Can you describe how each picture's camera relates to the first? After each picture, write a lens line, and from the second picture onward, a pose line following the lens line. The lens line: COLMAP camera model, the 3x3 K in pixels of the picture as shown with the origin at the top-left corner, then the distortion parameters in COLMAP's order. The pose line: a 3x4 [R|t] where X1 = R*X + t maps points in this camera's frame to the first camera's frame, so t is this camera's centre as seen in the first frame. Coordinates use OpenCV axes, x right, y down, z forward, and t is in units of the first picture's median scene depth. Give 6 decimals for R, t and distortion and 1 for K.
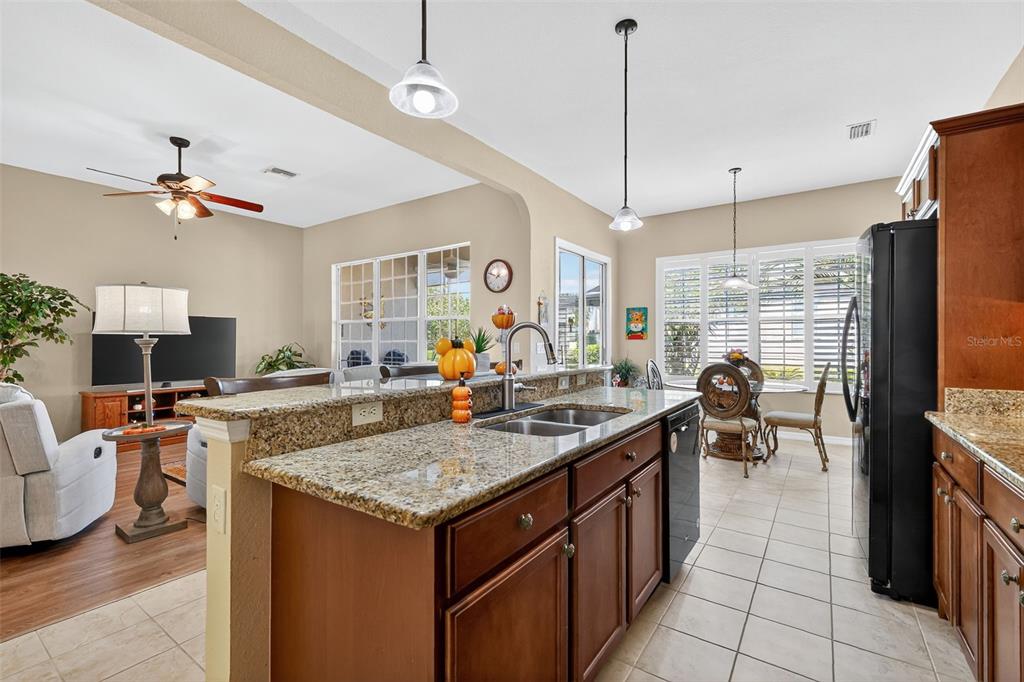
lens RADIAL K [[444.7, 0, 517.7], [0, 444.7, 341.9], [0, 0, 1]] dist [-0.000957, -0.000101]
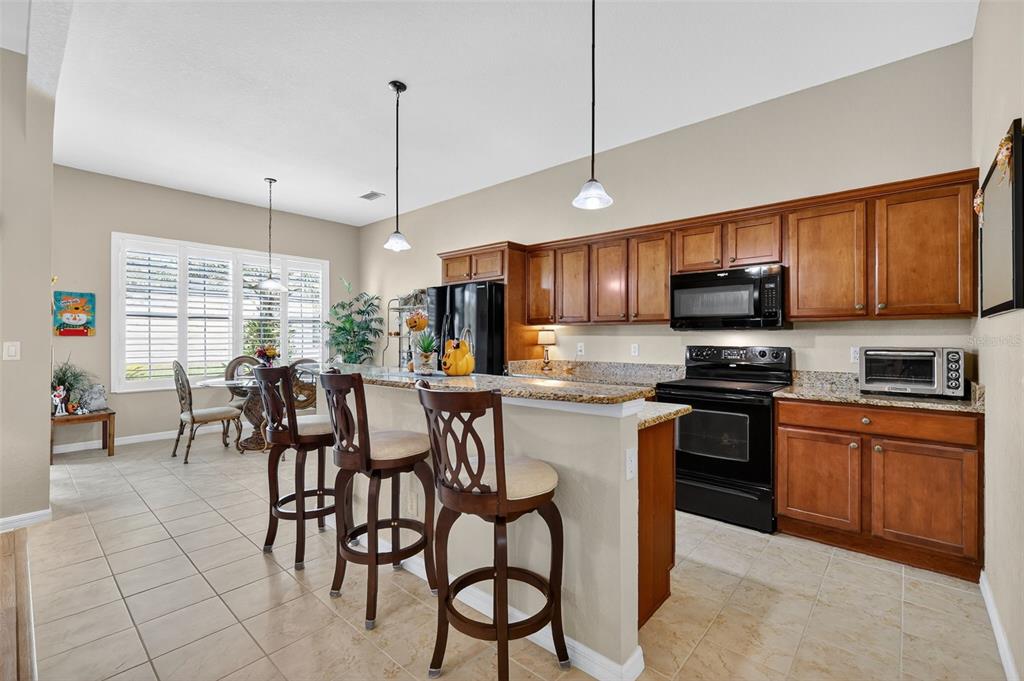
lens RADIAL K [[444.7, 0, 514.3], [0, 444.7, 336.0], [0, 0, 1]] dist [-0.000957, -0.000101]
pose [[0.120570, 0.003409, 0.992699, -0.369215], [0.001087, 0.999993, -0.003566, -0.002436], [-0.992704, 0.001509, 0.120565, 0.204597]]
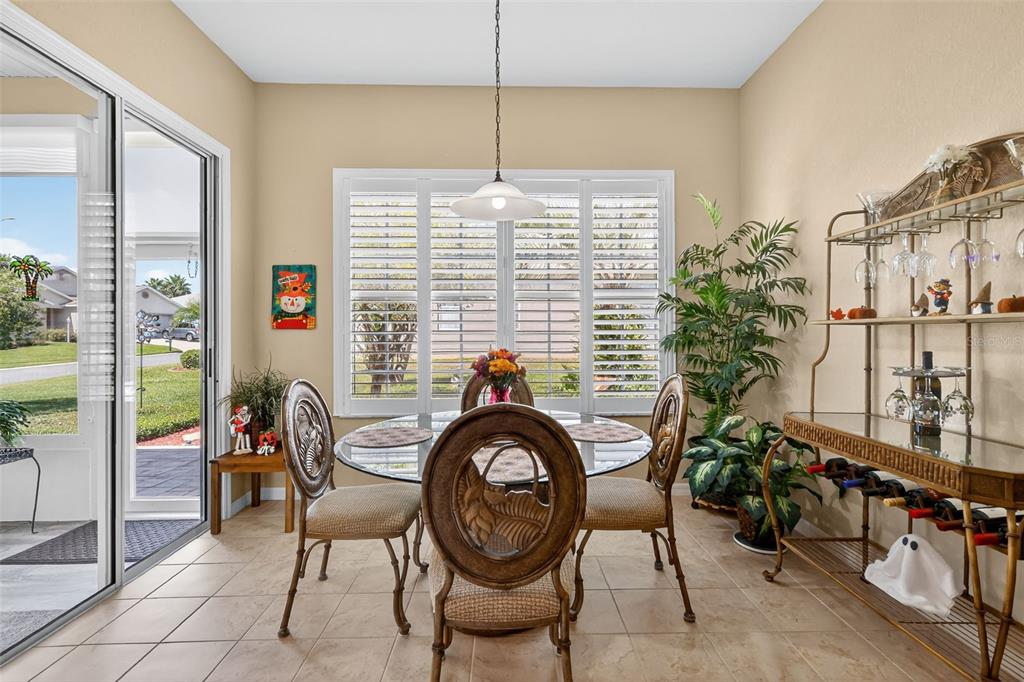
lens RADIAL K [[444.7, 0, 515.7], [0, 444.7, 336.4], [0, 0, 1]] dist [-0.000957, -0.000101]
pose [[0.808898, -0.006070, 0.587917, 0.178565], [0.005762, 0.999981, 0.002397, 0.002559], [-0.587920, 0.001449, 0.808917, 0.463951]]
